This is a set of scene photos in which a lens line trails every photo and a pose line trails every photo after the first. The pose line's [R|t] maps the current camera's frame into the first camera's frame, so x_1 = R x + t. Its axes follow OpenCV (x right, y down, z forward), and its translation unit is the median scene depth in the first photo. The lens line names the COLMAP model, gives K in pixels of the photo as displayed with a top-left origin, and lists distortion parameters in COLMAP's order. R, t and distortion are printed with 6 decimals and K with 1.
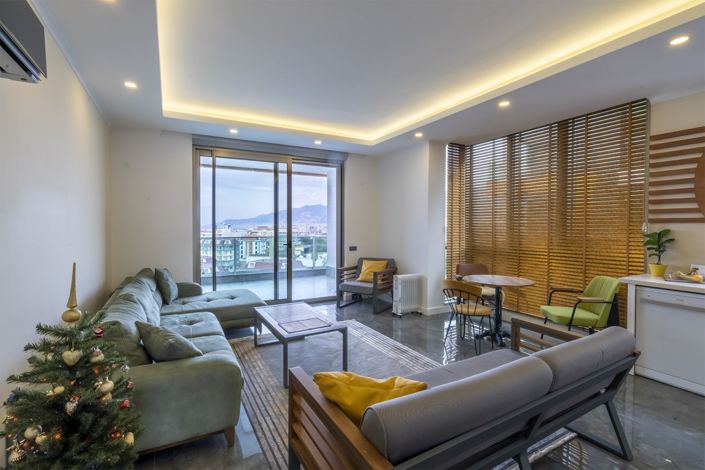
lens RADIAL K [[326.3, 0, 341.7], [0, 326.3, 222.3], [0, 0, 1]] dist [-0.002162, -0.000309]
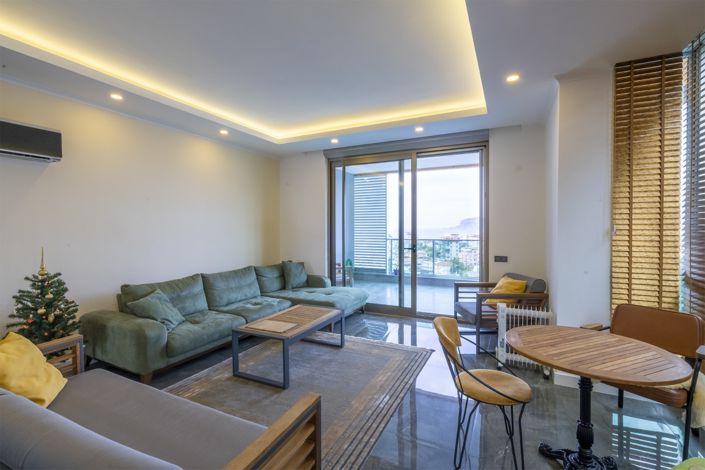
lens RADIAL K [[326.3, 0, 357.8], [0, 326.3, 236.1], [0, 0, 1]] dist [-0.002162, -0.000309]
pose [[0.595250, 0.020783, -0.803271, 0.486574], [0.009665, 0.999408, 0.033020, 0.000693], [0.803482, -0.027418, 0.594697, 0.330396]]
